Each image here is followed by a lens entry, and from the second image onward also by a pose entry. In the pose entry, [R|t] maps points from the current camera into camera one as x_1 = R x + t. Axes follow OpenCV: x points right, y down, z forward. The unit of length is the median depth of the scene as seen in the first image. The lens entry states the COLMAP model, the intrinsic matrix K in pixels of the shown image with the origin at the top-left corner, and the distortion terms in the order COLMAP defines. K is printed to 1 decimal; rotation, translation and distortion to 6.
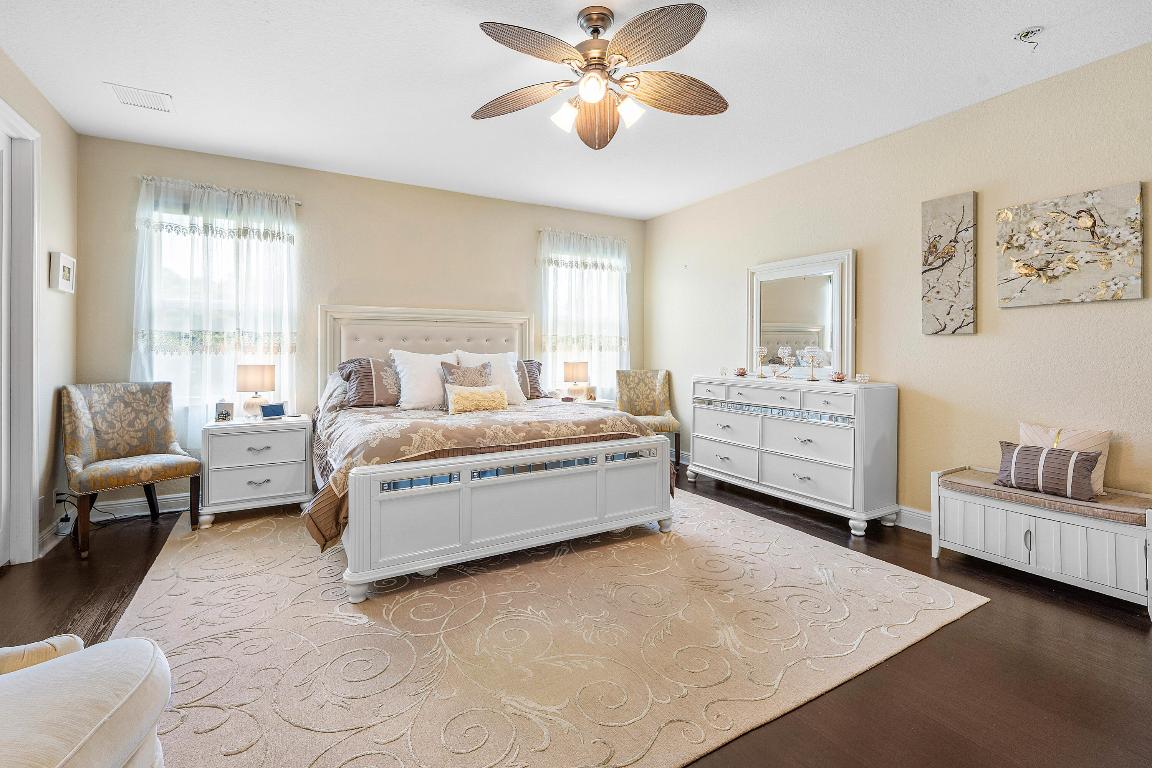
lens RADIAL K [[554.5, 0, 578.5], [0, 554.5, 295.1], [0, 0, 1]] dist [-0.049546, -0.000004]
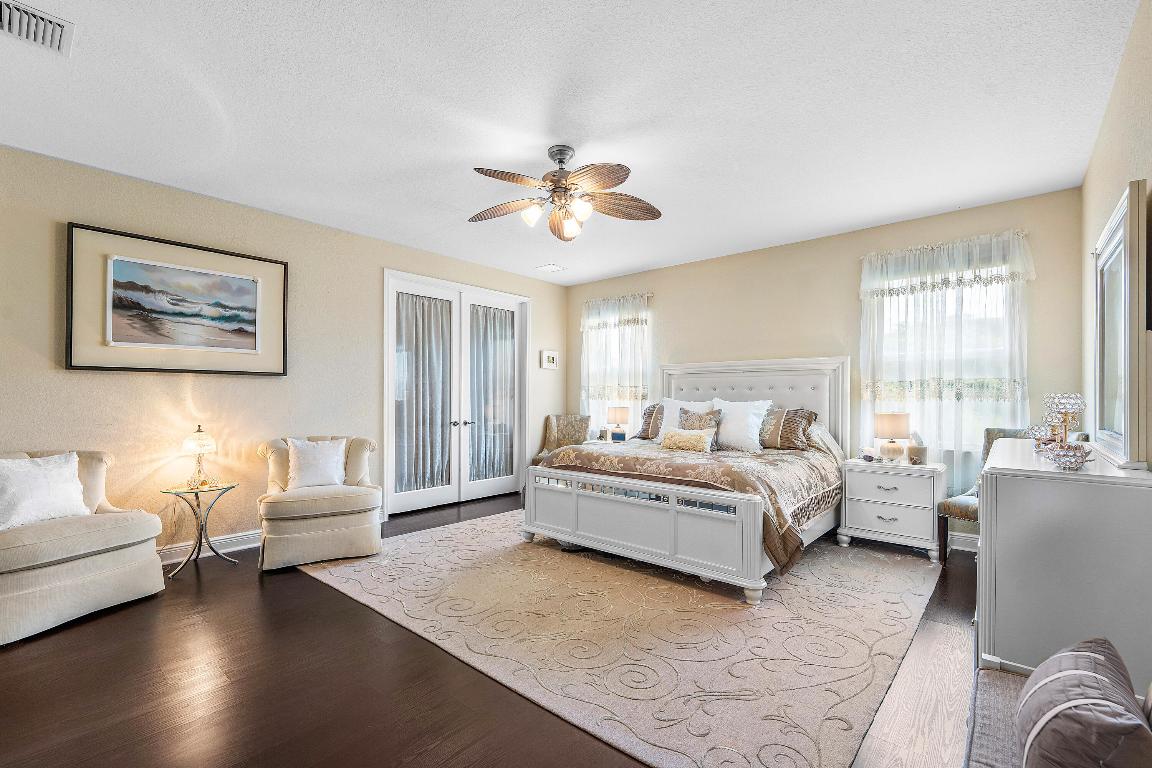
lens RADIAL K [[501.2, 0, 576.0], [0, 501.2, 384.0], [0, 0, 1]] dist [0.001910, 0.000239]
pose [[0.284382, -0.023546, -0.958422, 0.721017], [0.091506, 0.995801, 0.002687, 0.042989], [0.954334, -0.088465, 0.285343, 0.446367]]
